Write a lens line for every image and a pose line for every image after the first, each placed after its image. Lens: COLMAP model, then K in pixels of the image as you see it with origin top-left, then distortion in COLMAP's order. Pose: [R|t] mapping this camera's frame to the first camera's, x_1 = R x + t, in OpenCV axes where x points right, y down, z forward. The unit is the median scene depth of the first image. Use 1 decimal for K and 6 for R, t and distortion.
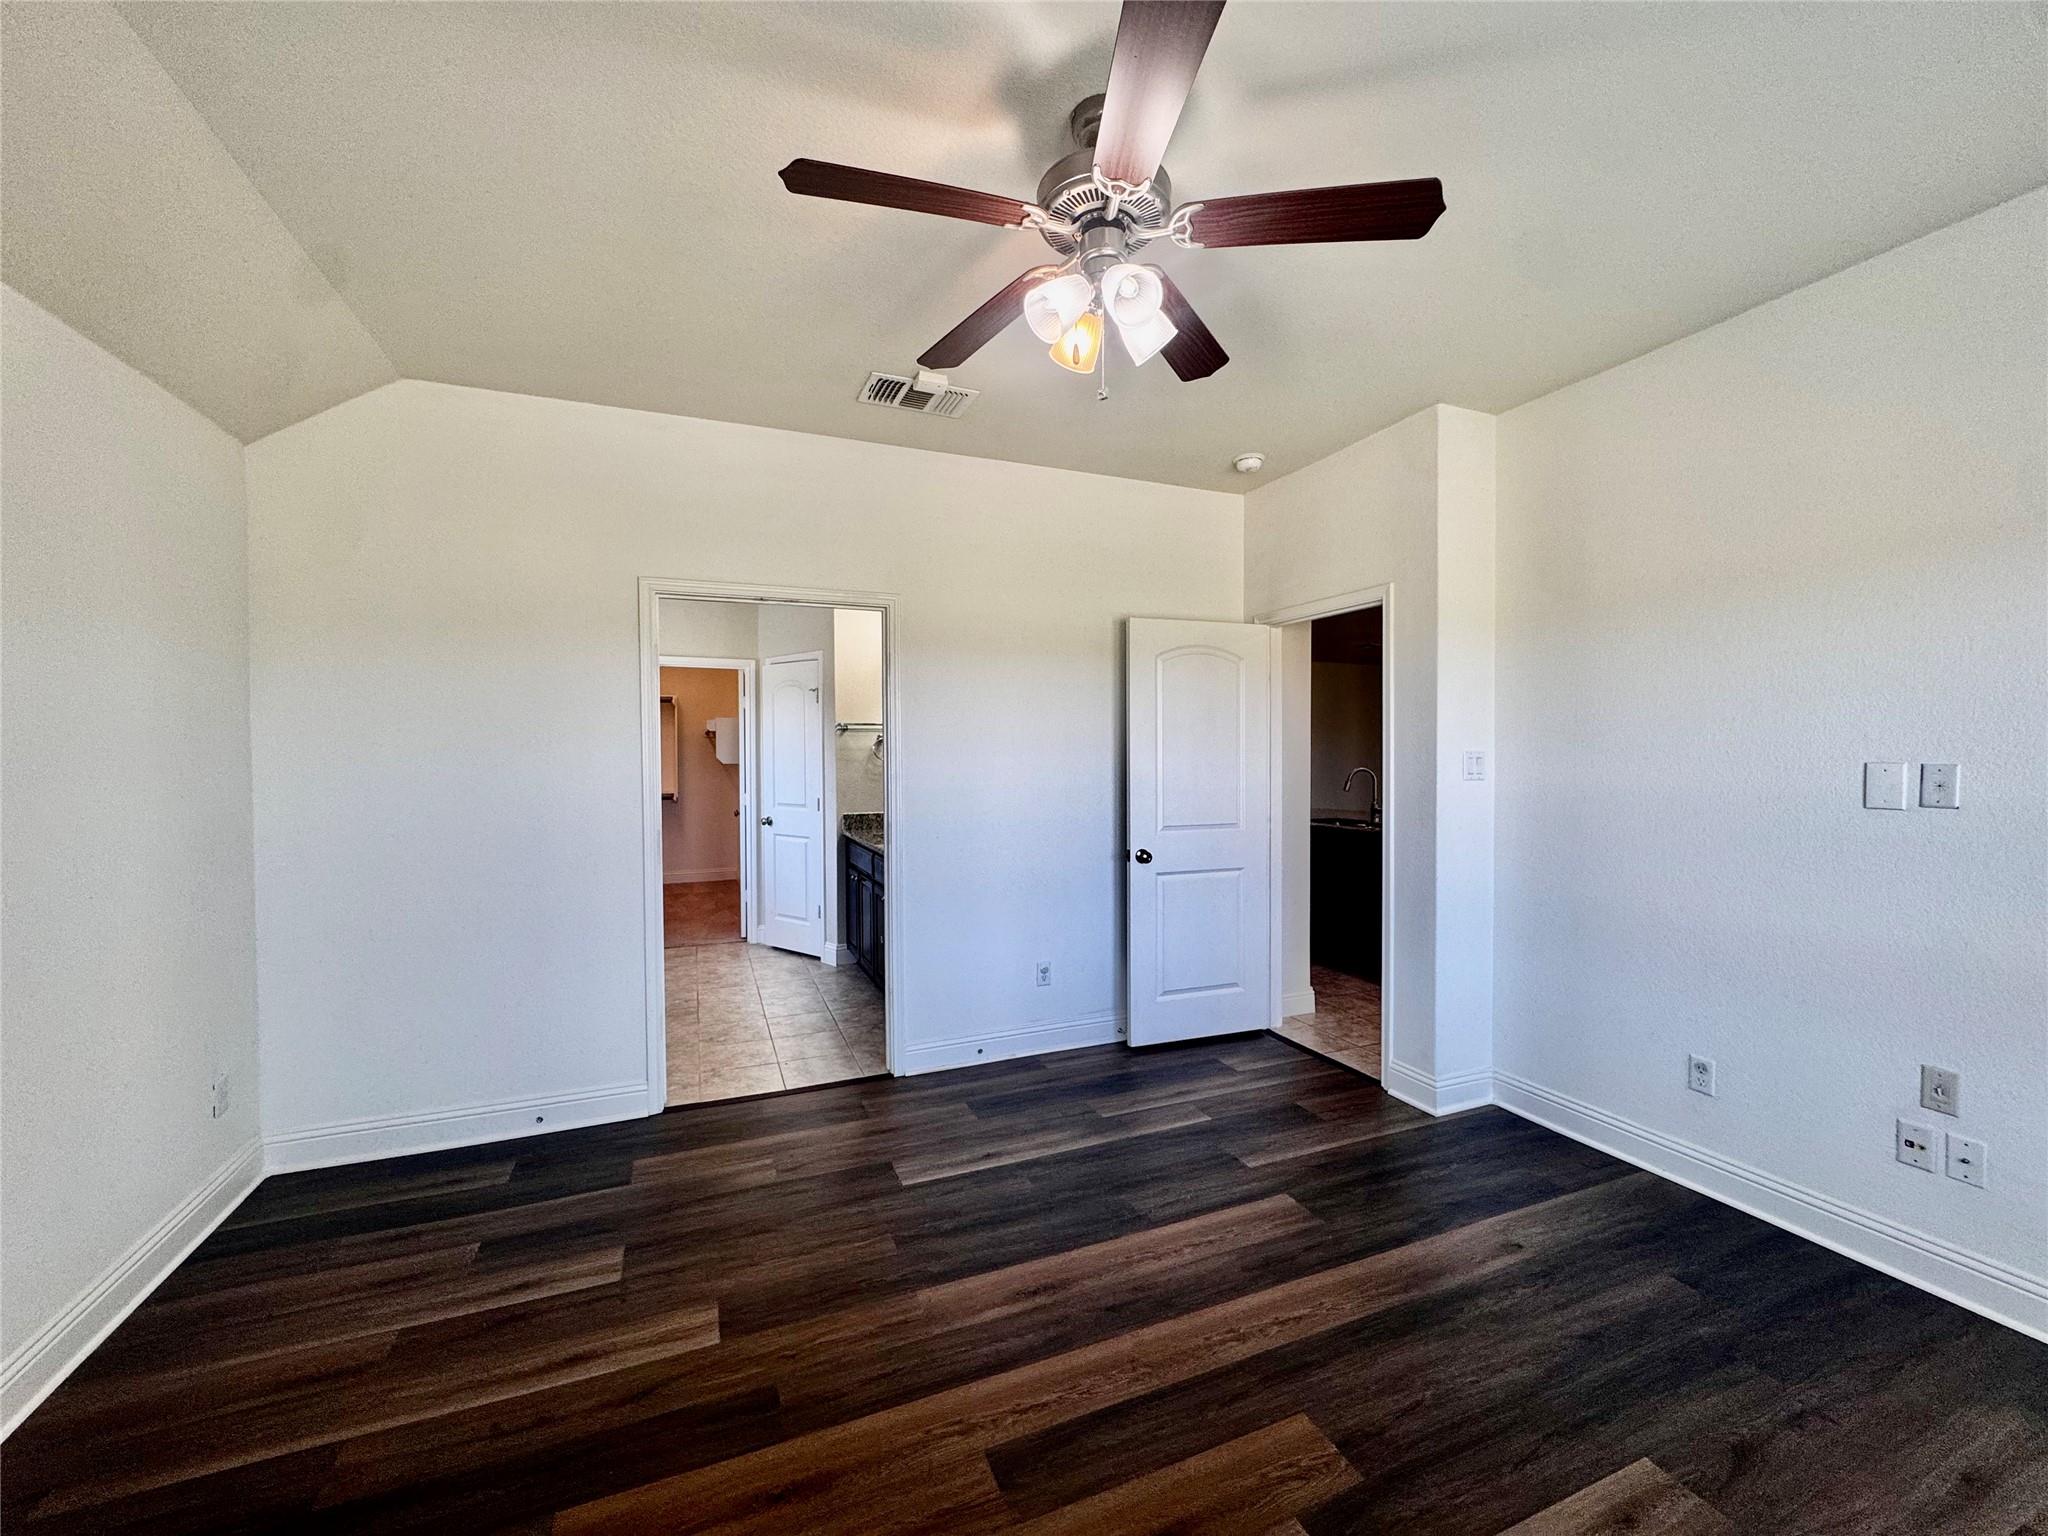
lens RADIAL K [[847.0, 0, 1024.0], [0, 847.0, 768.0], [0, 0, 1]] dist [0.000983, -0.000520]
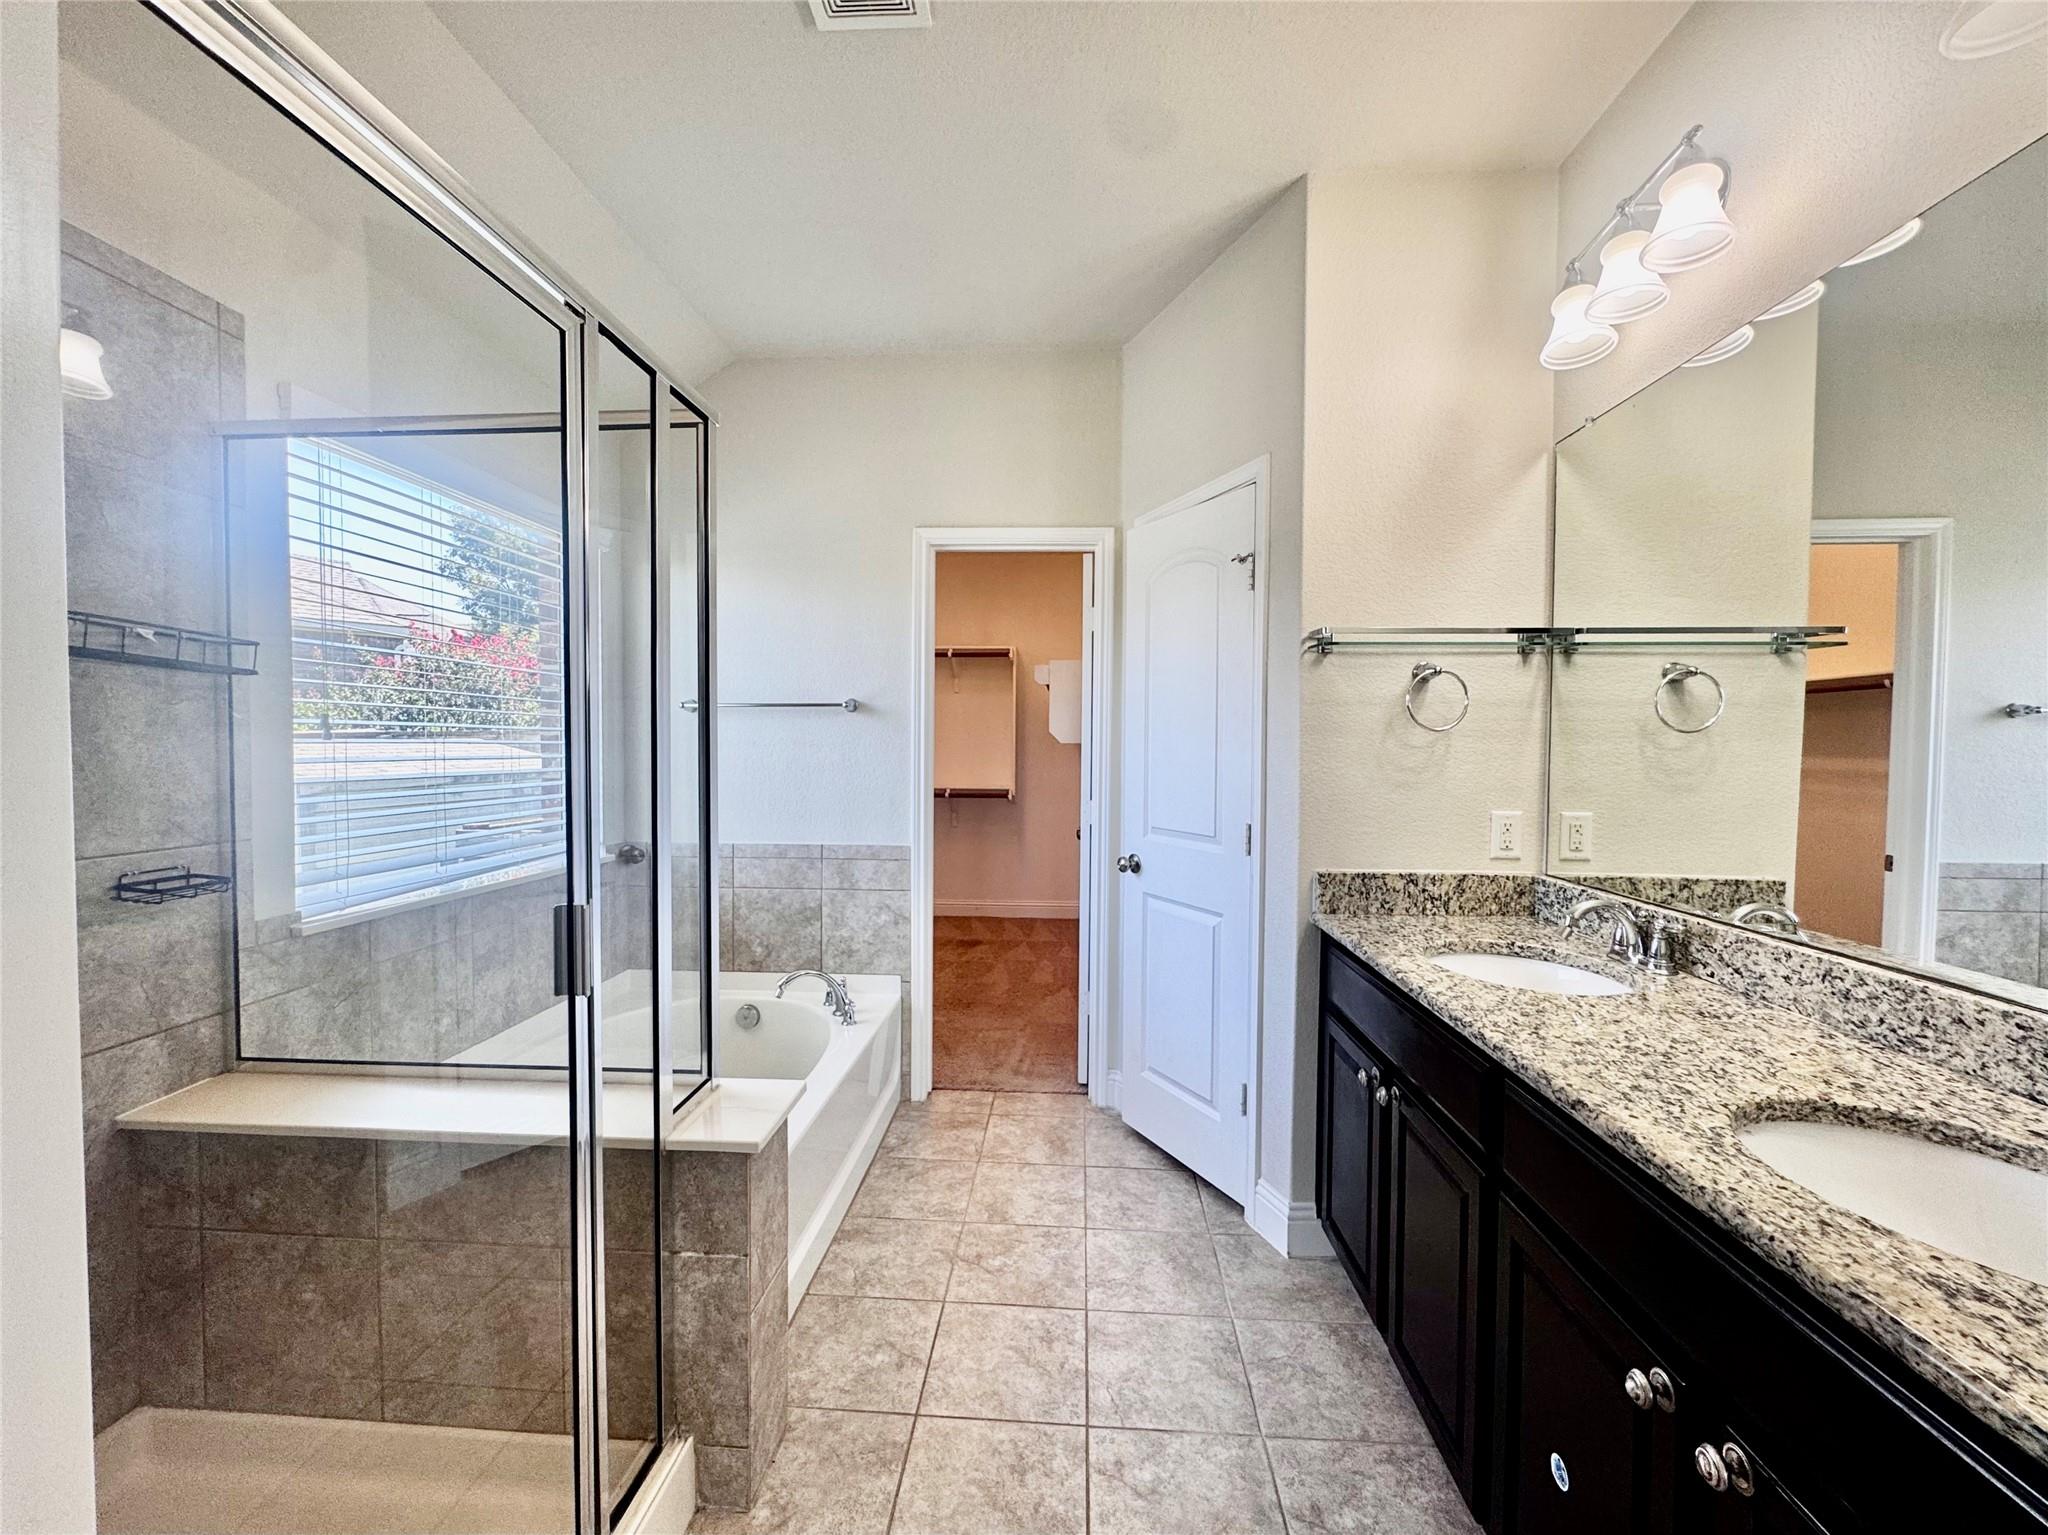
lens RADIAL K [[847.0, 0, 1024.0], [0, 847.0, 767.5], [0, 0, 1]] dist [0.000983, -0.000520]
pose [[0.903385, 0.023139, -0.428207, -0.163043], [-0.019718, 0.999728, 0.012423, 0.005307], [0.428378, -0.002779, 0.903596, 0.572721]]
